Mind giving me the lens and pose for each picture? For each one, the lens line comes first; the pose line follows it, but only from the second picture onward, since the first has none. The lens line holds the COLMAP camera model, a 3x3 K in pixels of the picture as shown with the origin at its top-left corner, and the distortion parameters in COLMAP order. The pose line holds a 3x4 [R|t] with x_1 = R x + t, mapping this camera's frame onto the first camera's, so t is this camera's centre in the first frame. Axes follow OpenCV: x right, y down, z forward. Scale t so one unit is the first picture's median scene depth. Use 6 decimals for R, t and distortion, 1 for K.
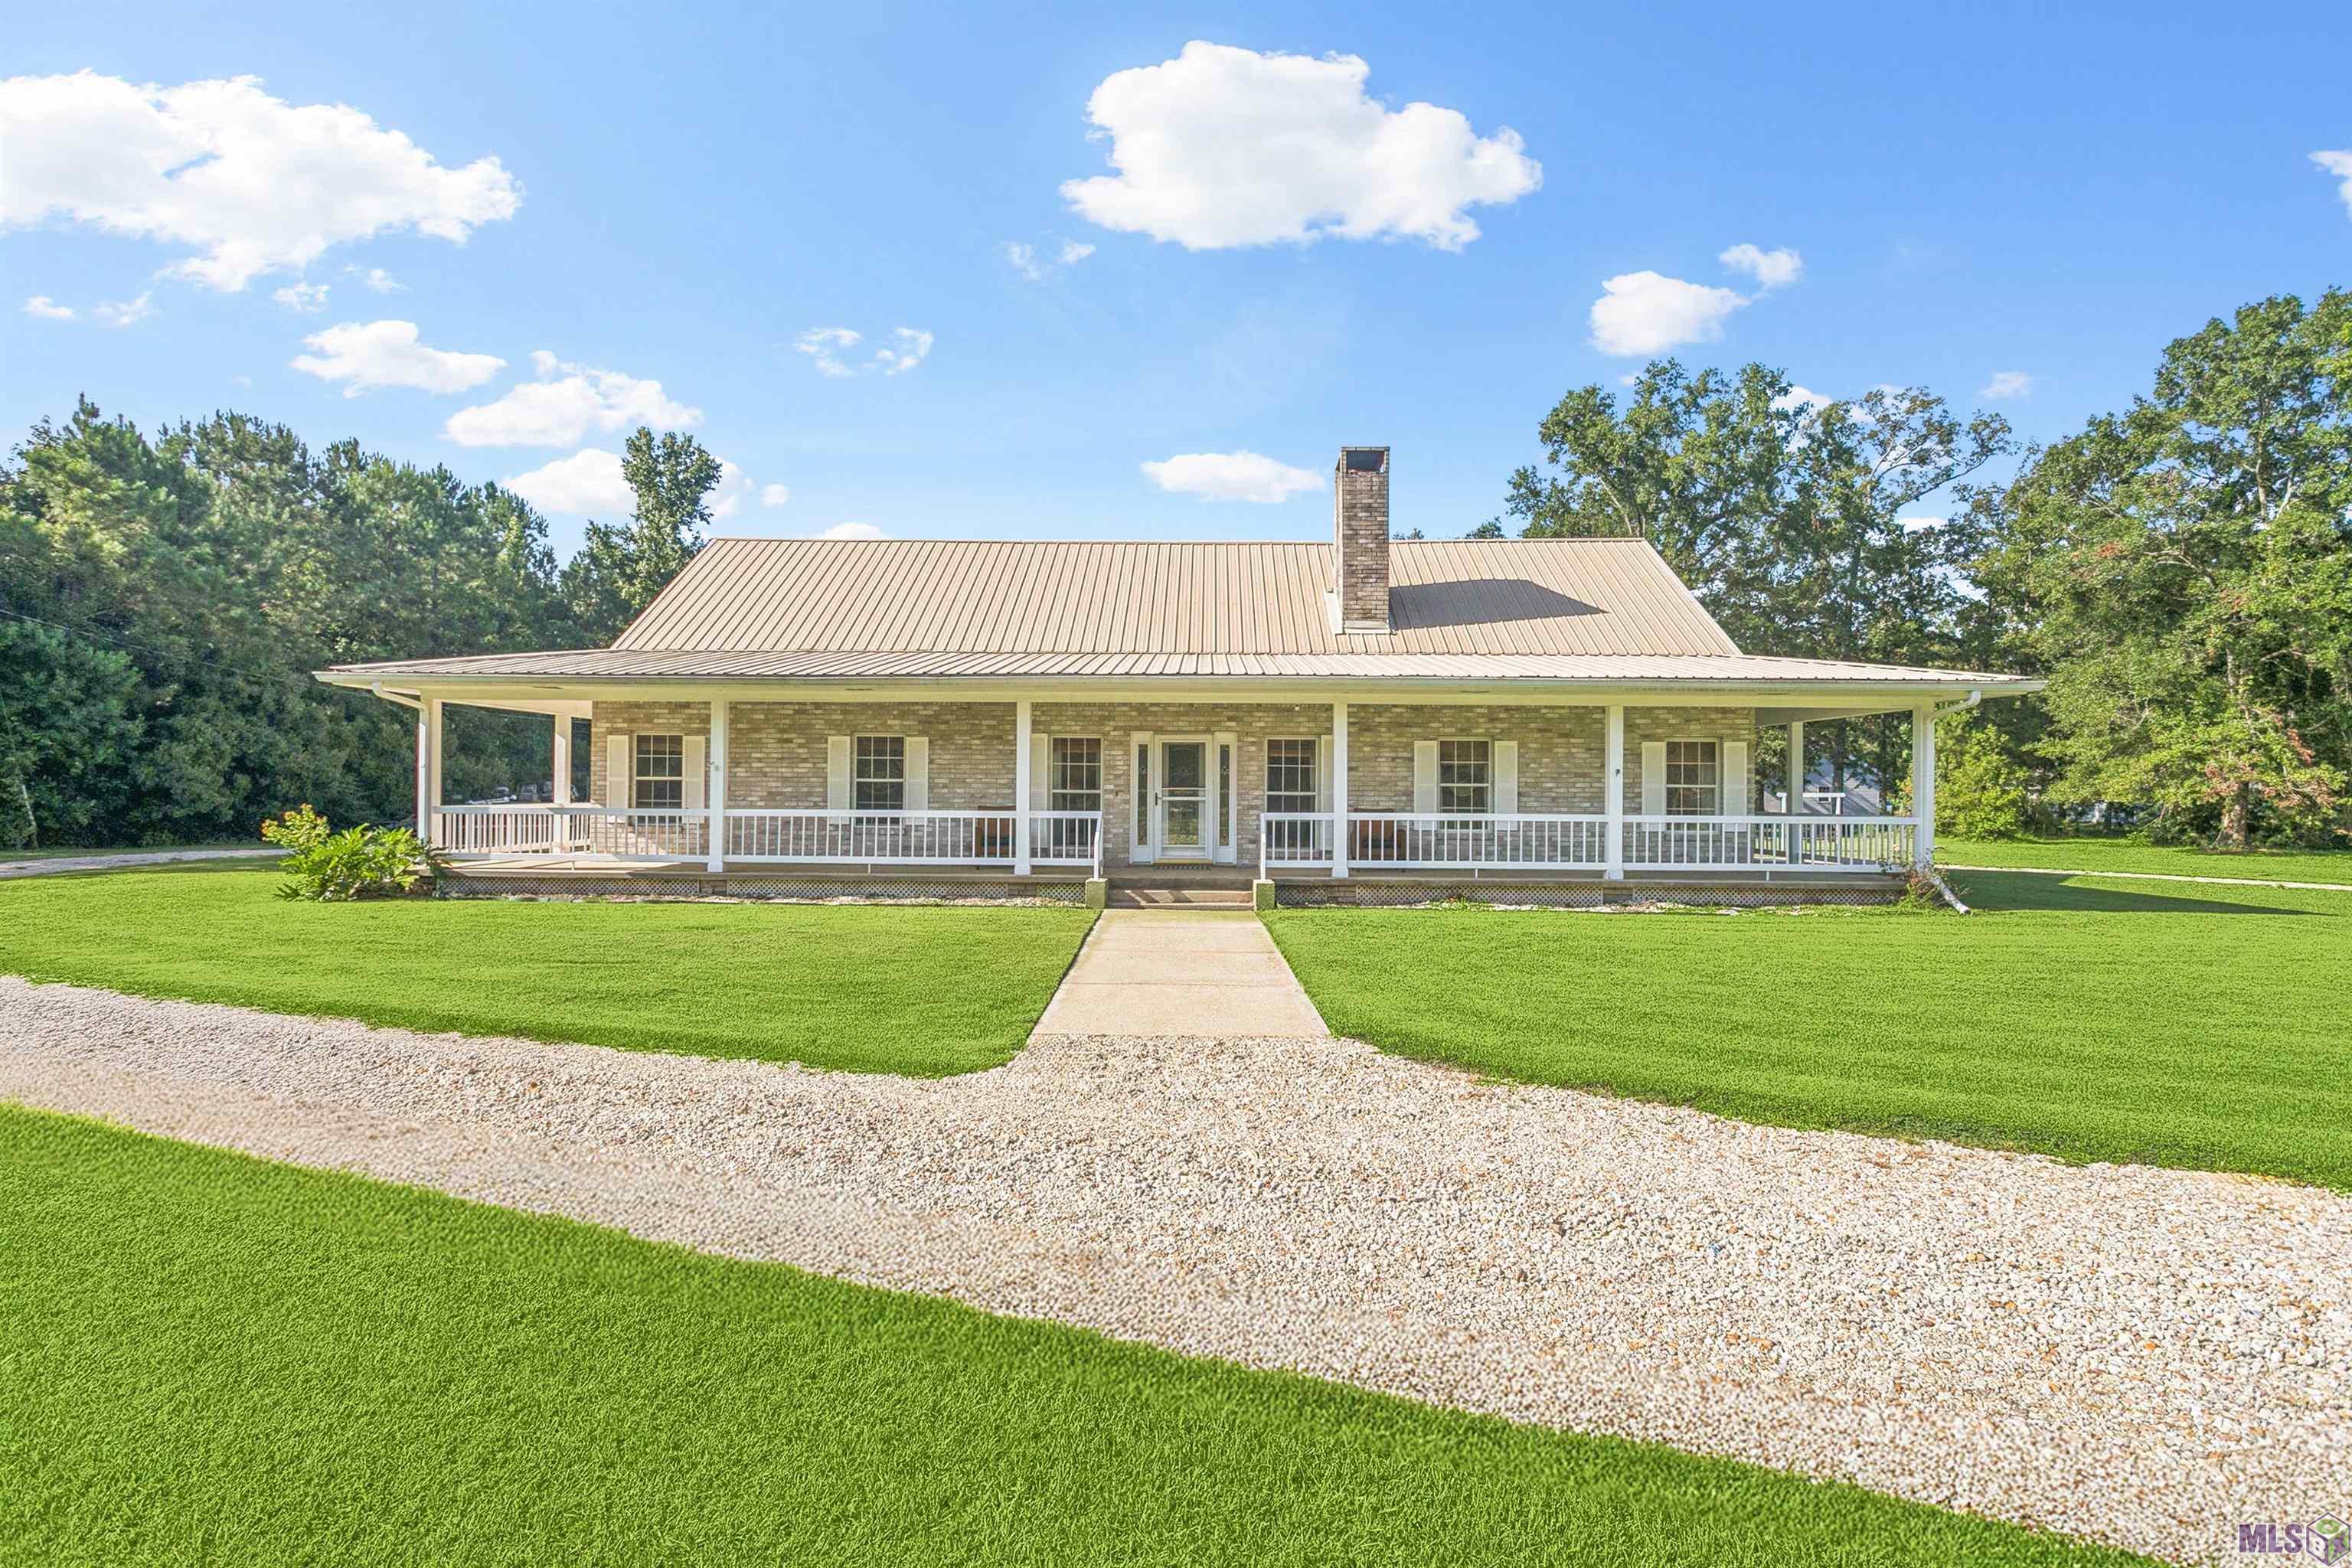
lens RADIAL K [[1219.6, 0, 1175.9], [0, 1219.6, 782.8], [0, 0, 1]] dist [-0.000298, -0.000002]
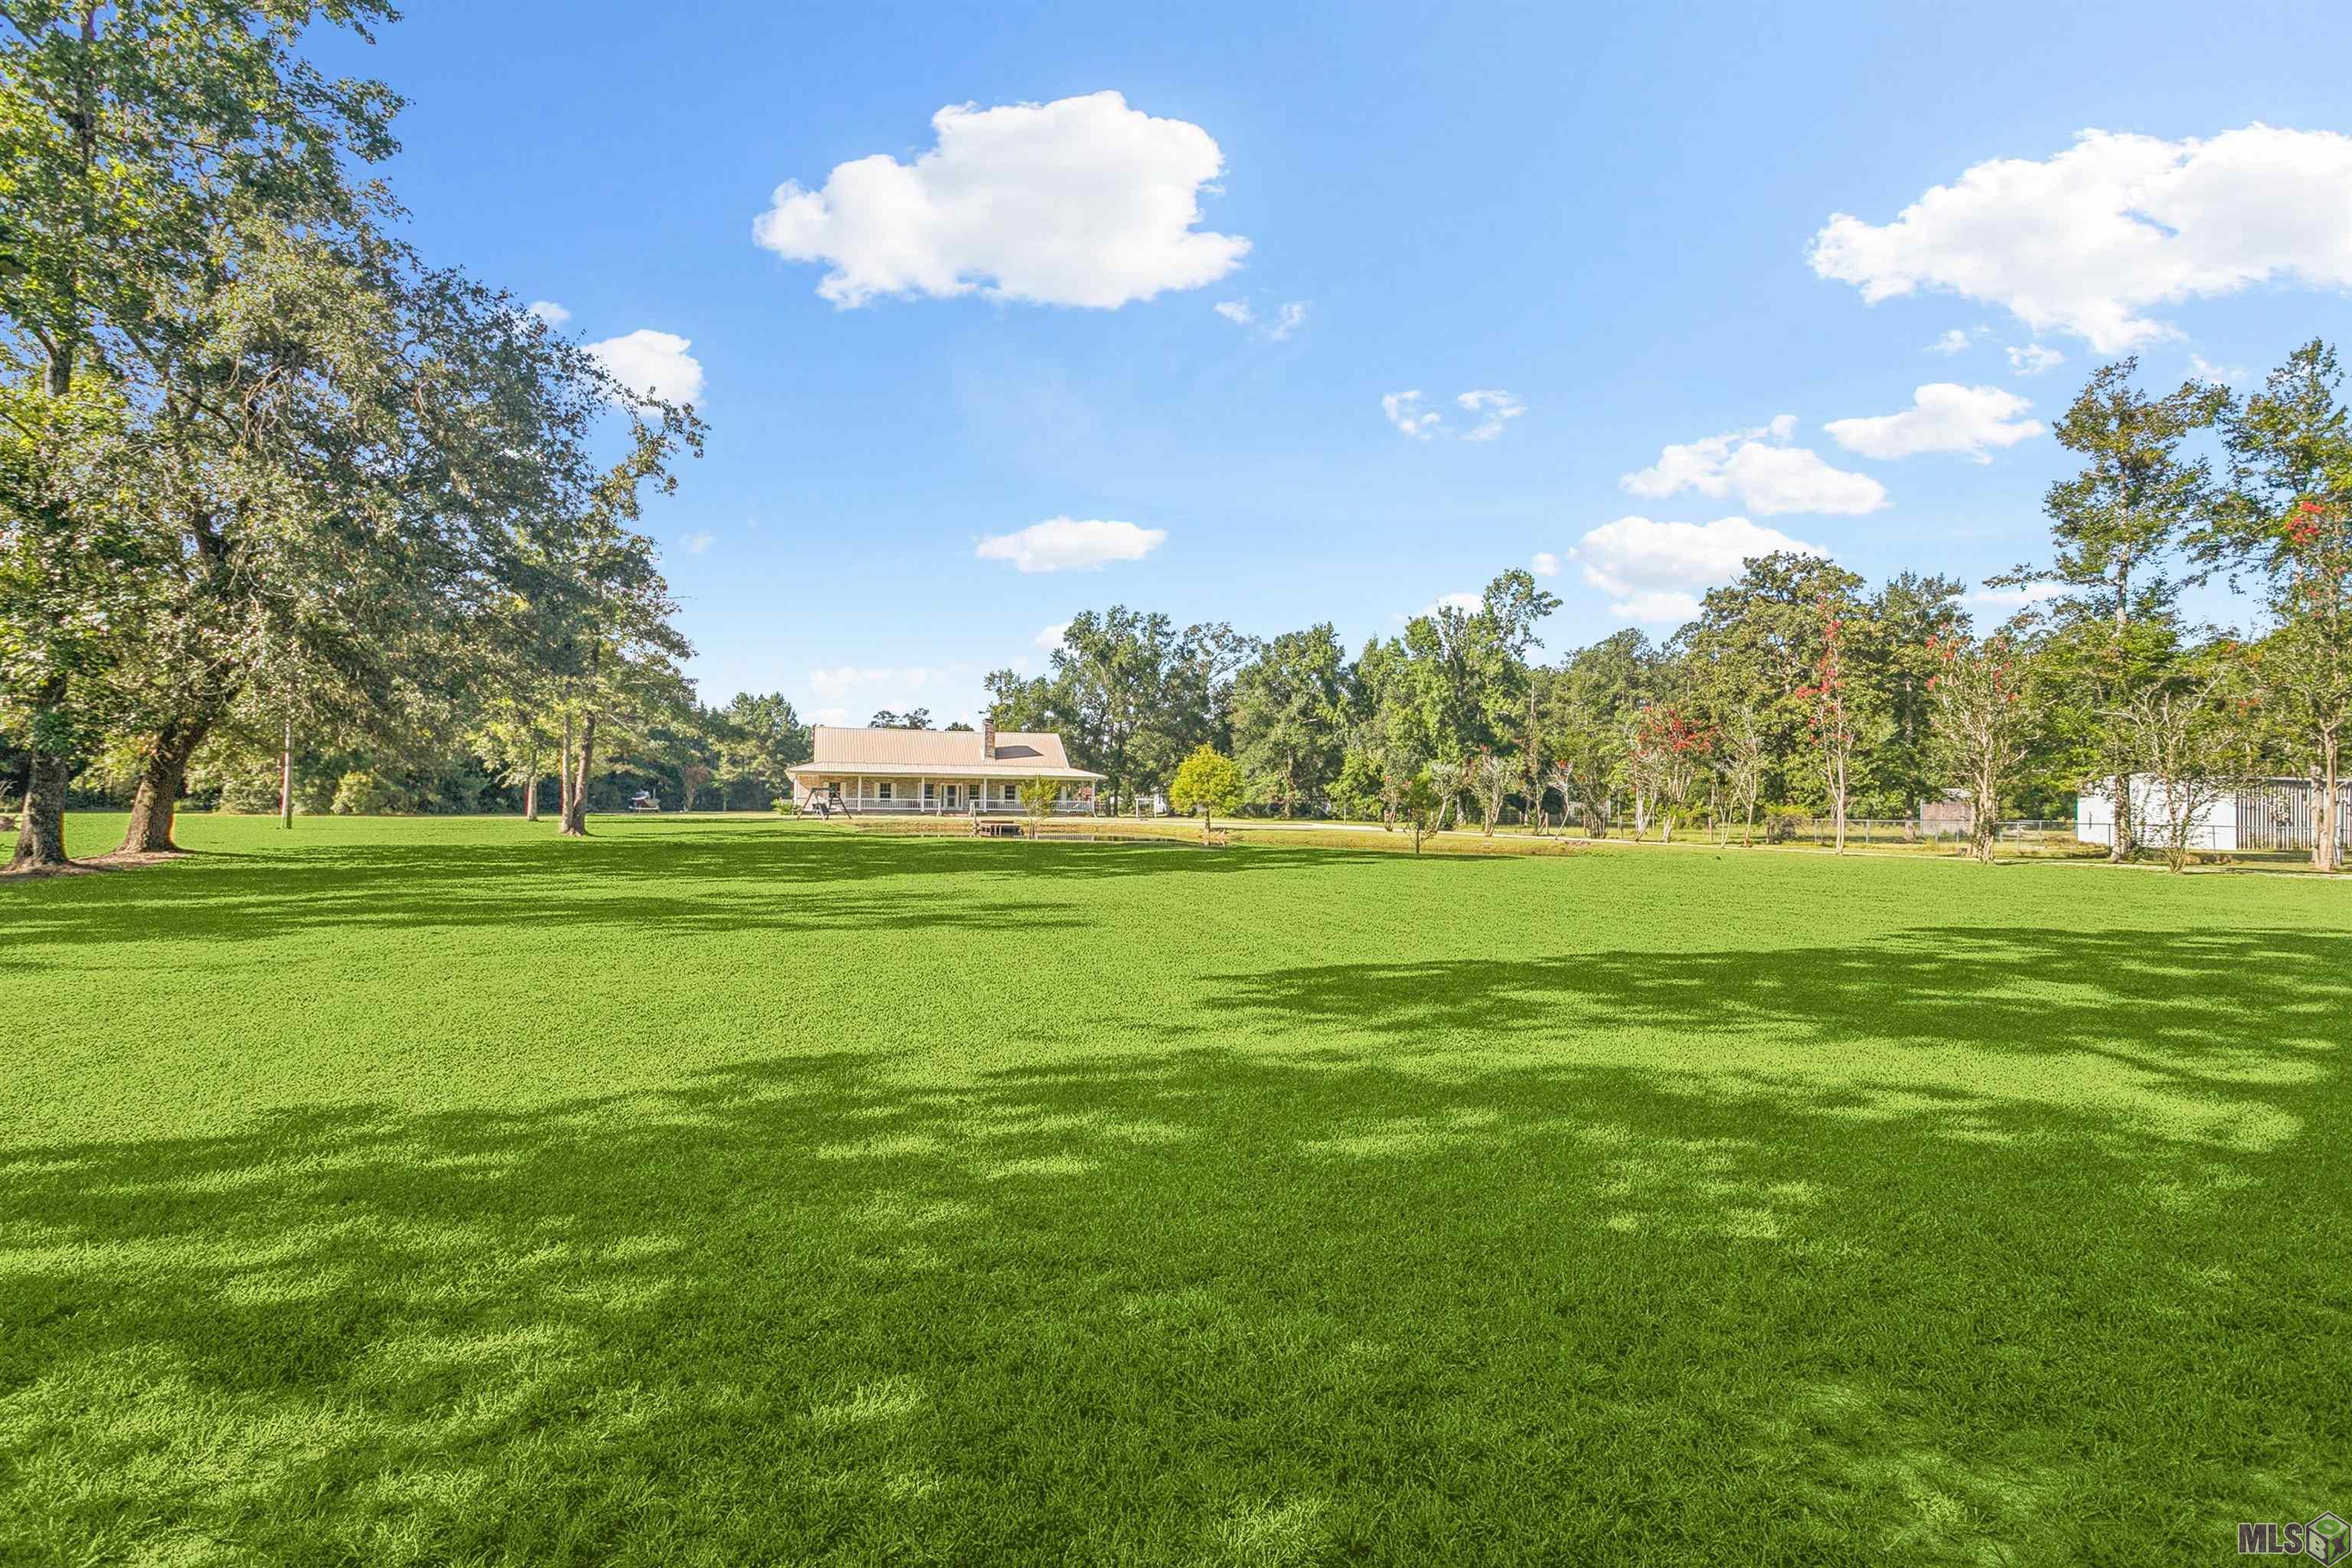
lens RADIAL K [[1219.6, 0, 1173.9], [0, 1219.6, 788.9], [0, 0, 1]] dist [-0.000298, -0.000002]
pose [[0.949250, 0.006634, 0.314453, -0.659969], [-0.005258, 0.999973, -0.005223, 0.001909], [-0.314479, 0.003304, 0.949259, -3.751261]]
